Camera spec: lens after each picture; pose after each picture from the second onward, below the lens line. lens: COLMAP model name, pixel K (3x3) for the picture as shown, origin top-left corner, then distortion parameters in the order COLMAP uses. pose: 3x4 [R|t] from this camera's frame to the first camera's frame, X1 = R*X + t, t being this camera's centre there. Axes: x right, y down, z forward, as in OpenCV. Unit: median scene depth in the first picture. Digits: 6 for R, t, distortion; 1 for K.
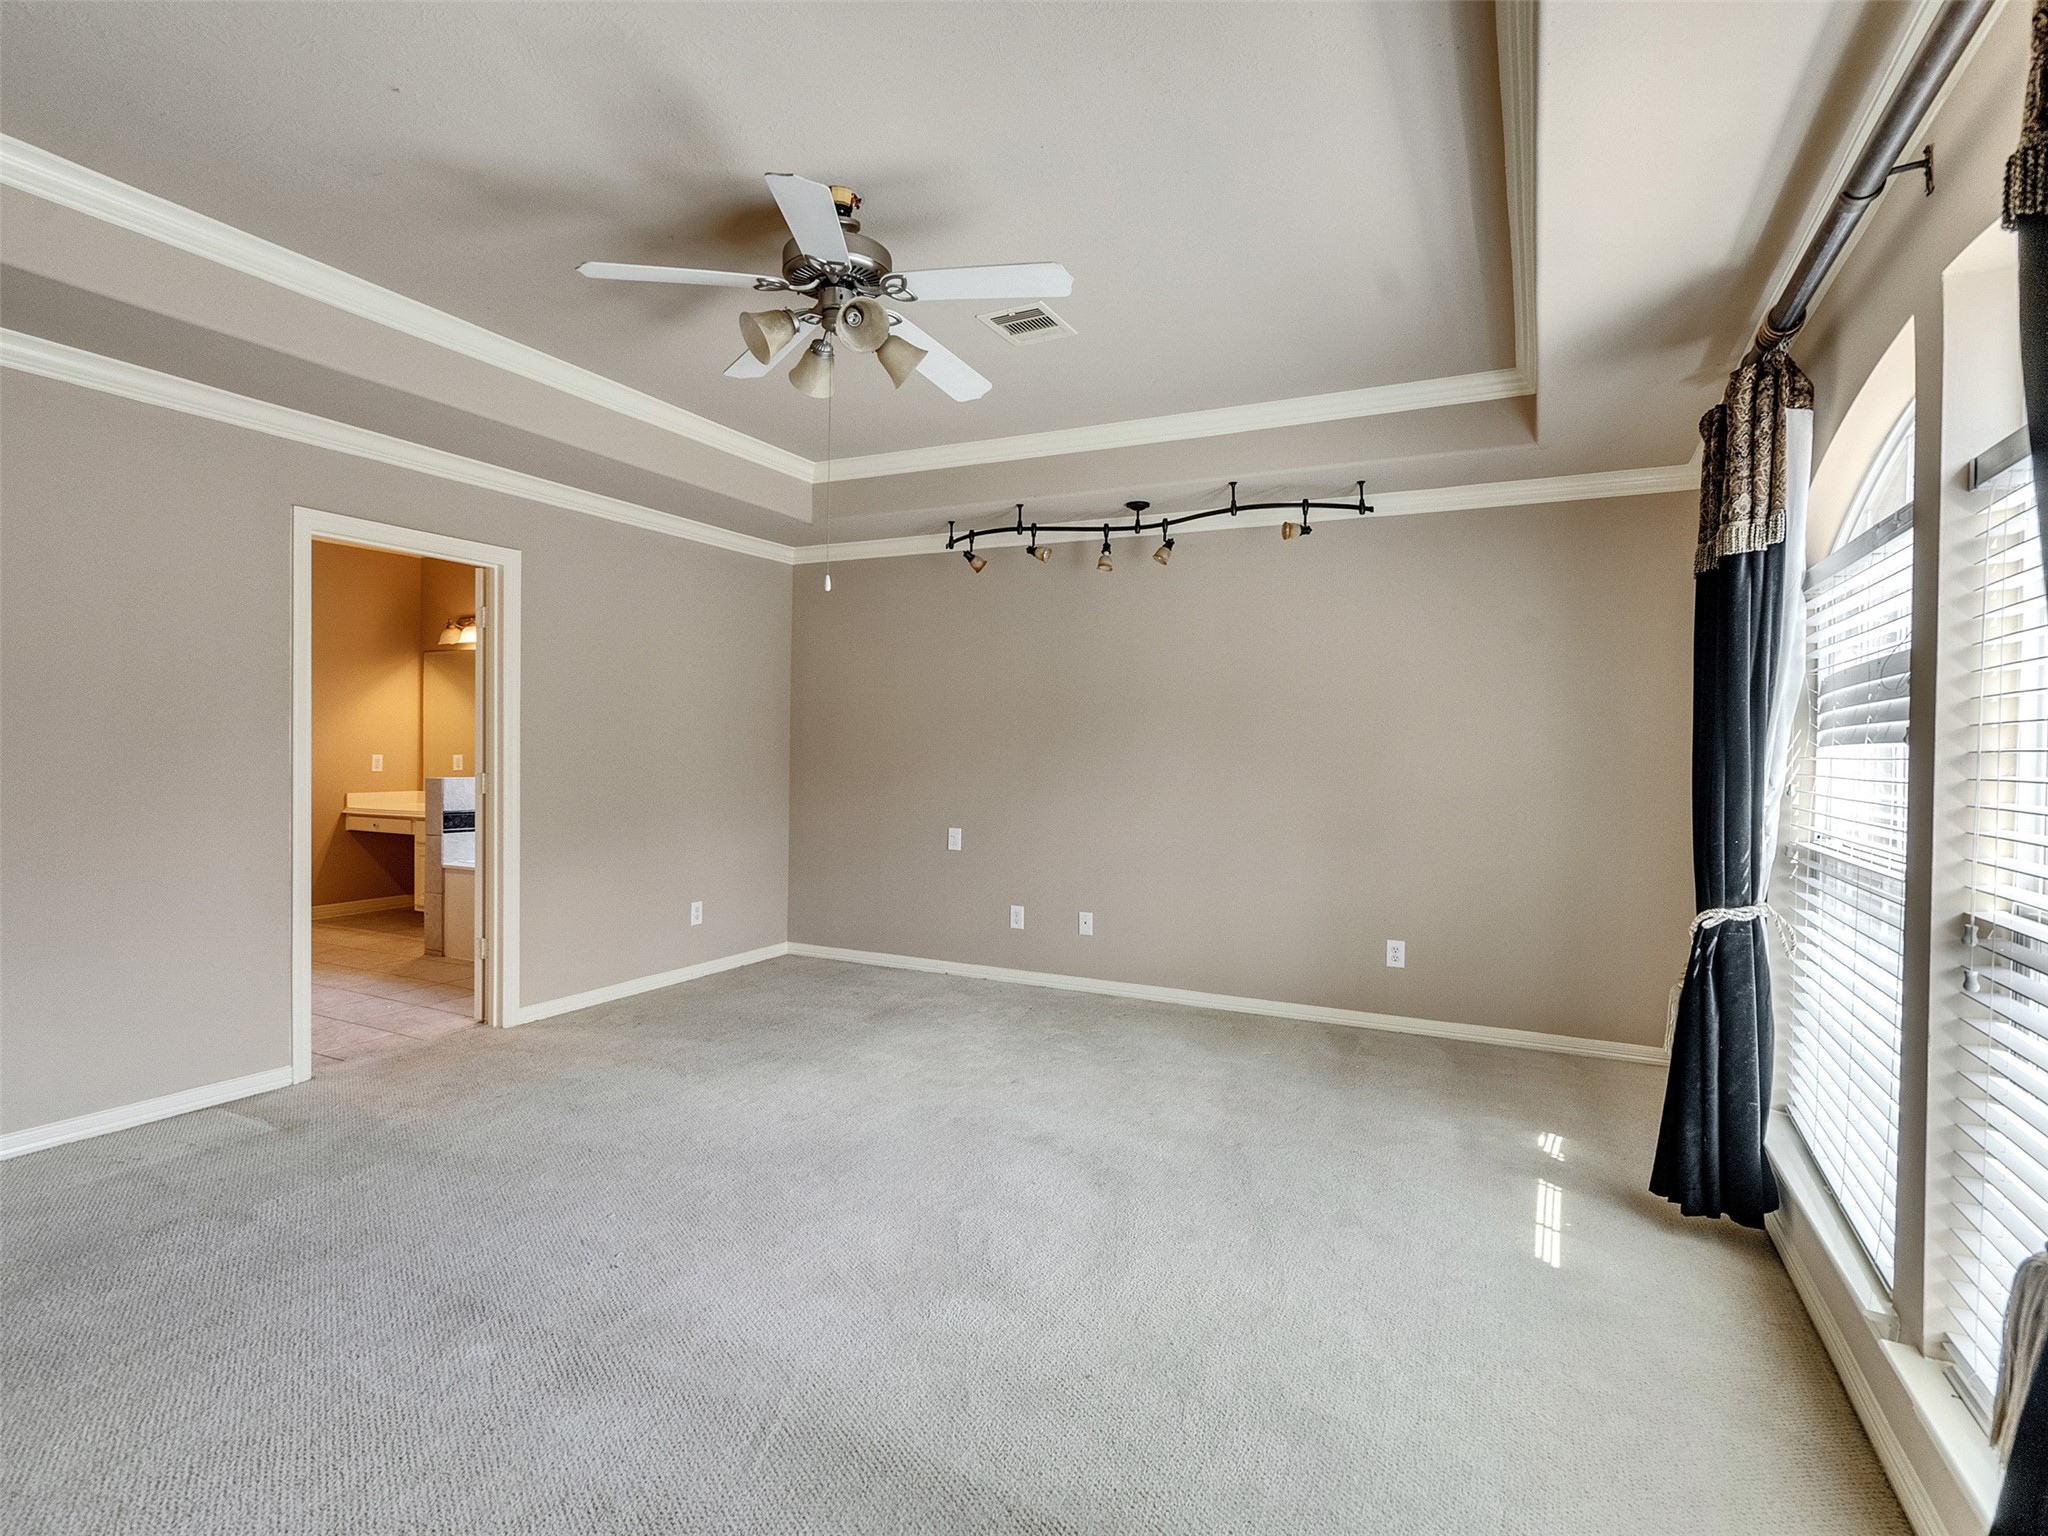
lens RADIAL K [[1045.0, 0, 1006.2], [0, 1045.0, 764.5], [0, 0, 1]] dist [-0.003162, 0.001029]
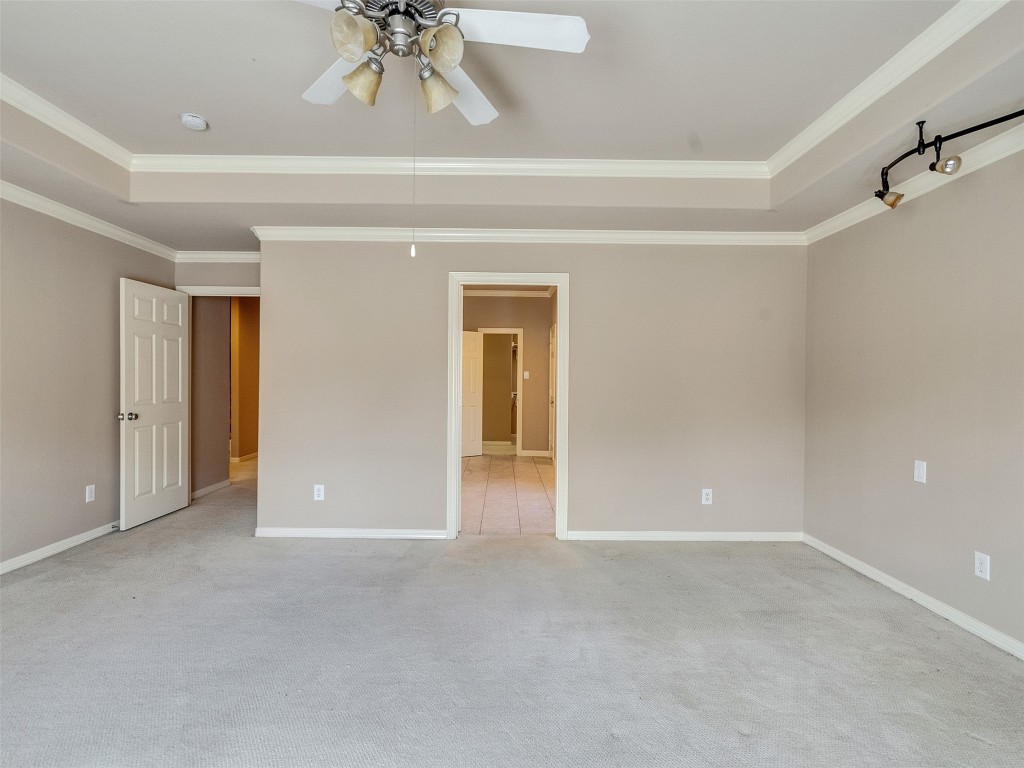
lens RADIAL K [[521.2, 0, 506.6], [0, 521.2, 383.2], [0, 0, 1]] dist [-0.001642, -0.000429]
pose [[0.458880, -0.005326, -0.888482, 0.255724], [-0.016941, 0.999748, -0.014742, -0.001854], [0.888337, 0.021816, 0.458674, 0.461015]]
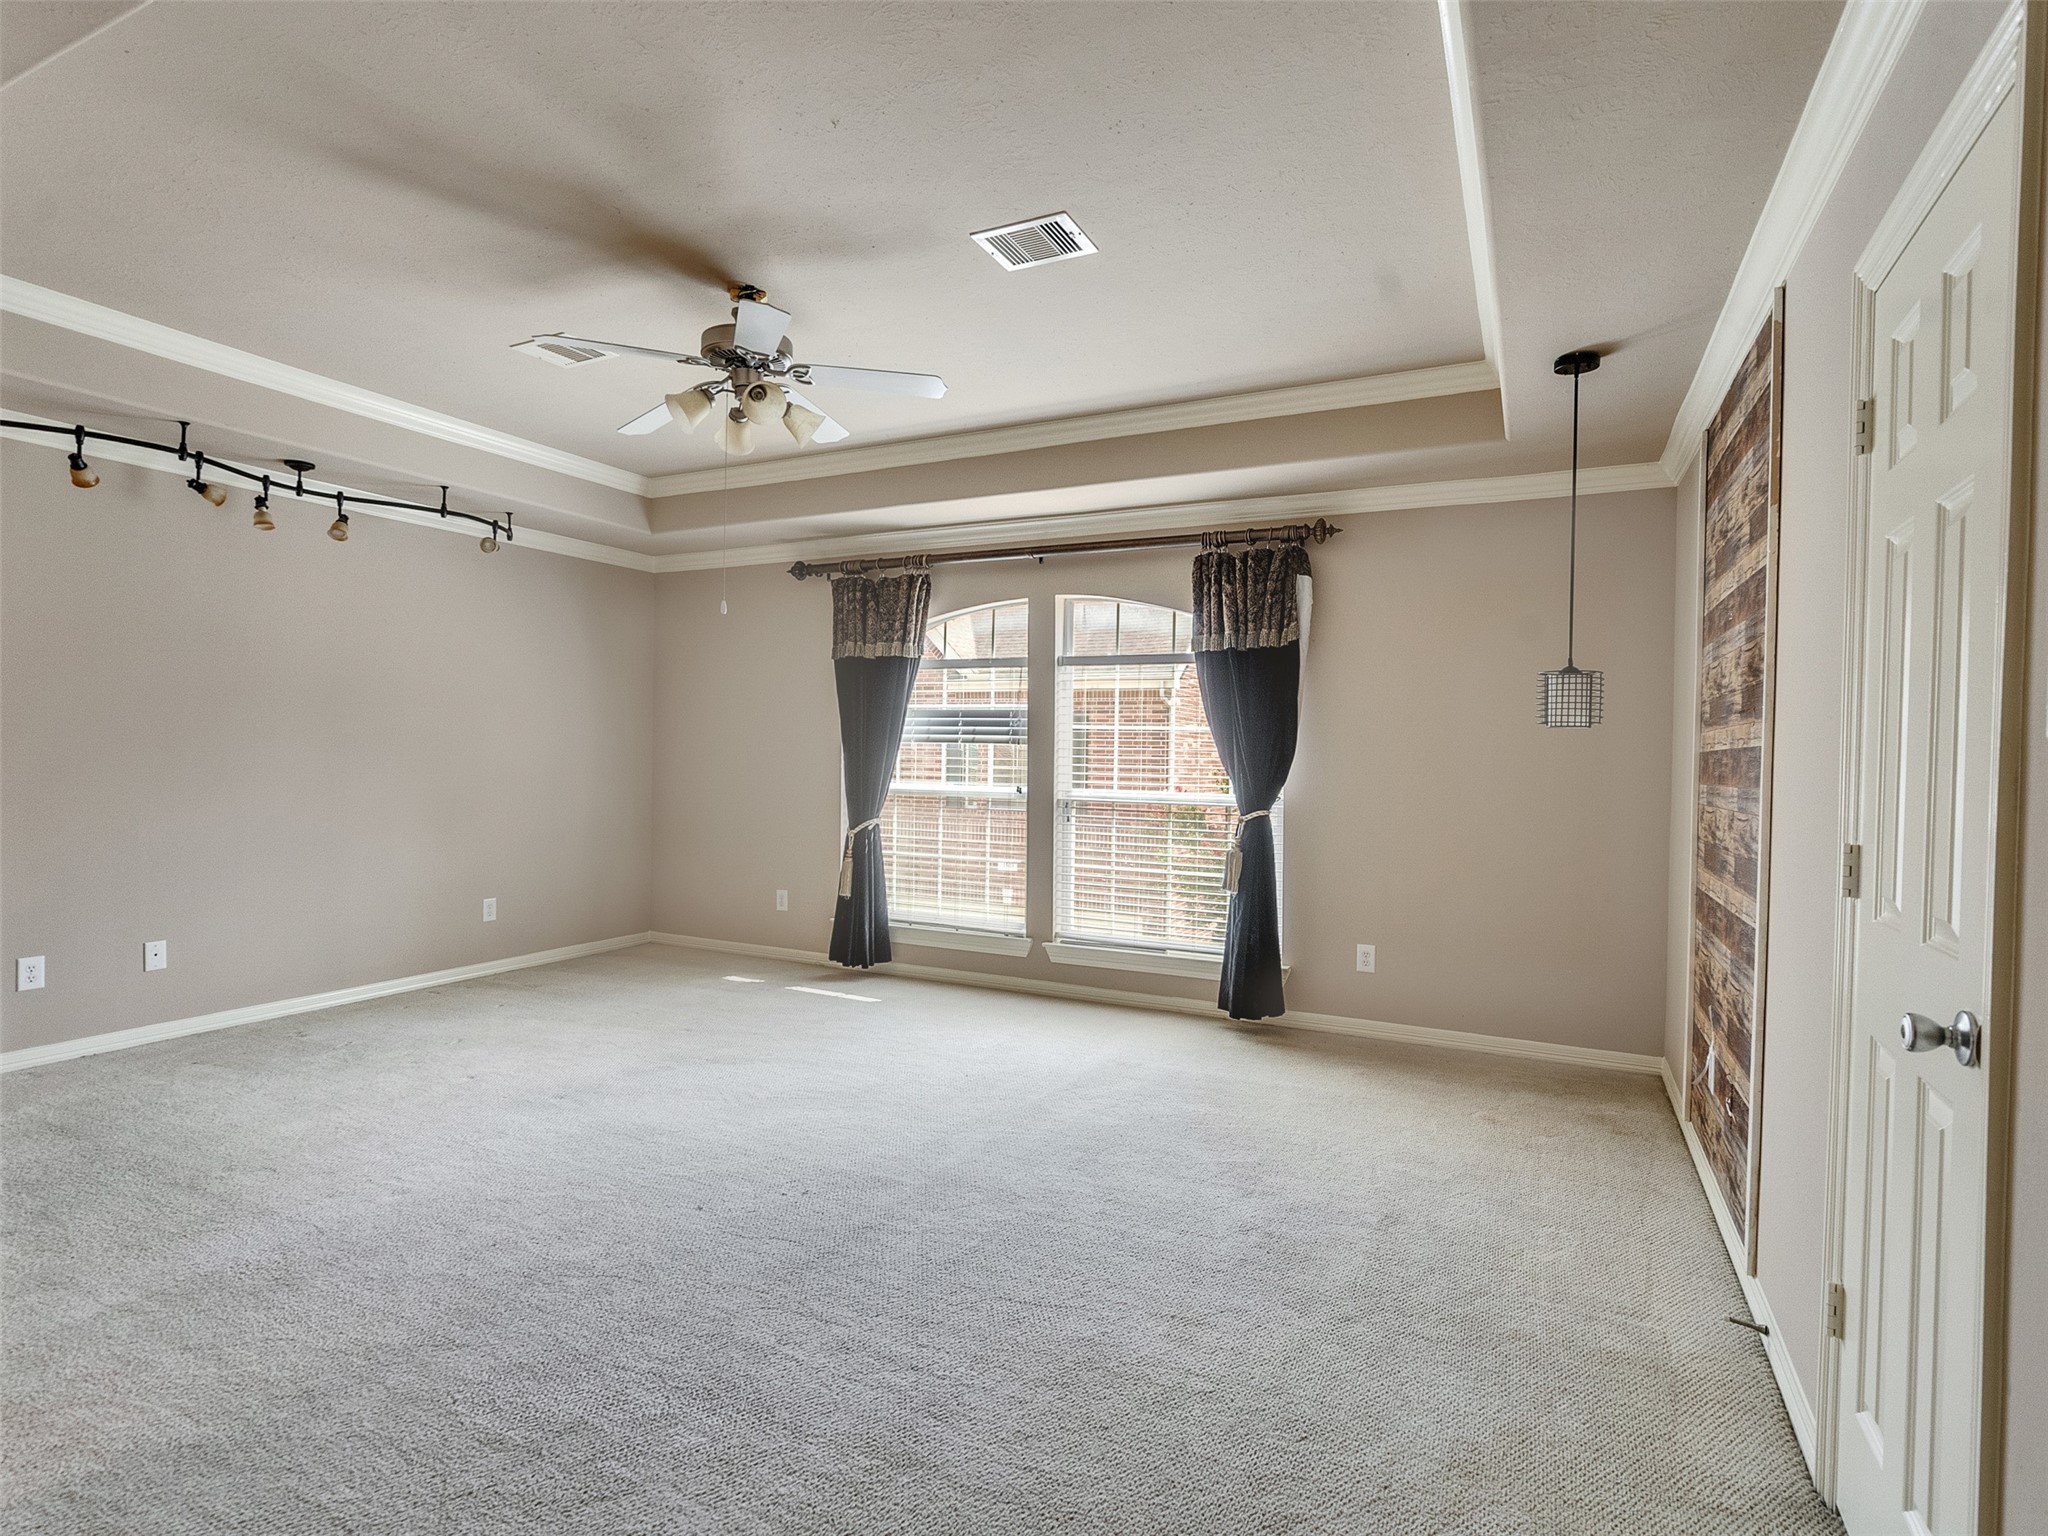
lens RADIAL K [[1045.0, 0, 1006.2], [0, 1045.0, 764.5], [0, 0, 1]] dist [-0.003162, 0.001029]
pose [[0.004979, -0.027810, 0.999601, -0.765972], [-0.001758, 0.999611, 0.027819, -0.016756], [-0.999986, -0.001896, 0.004928, 0.384118]]
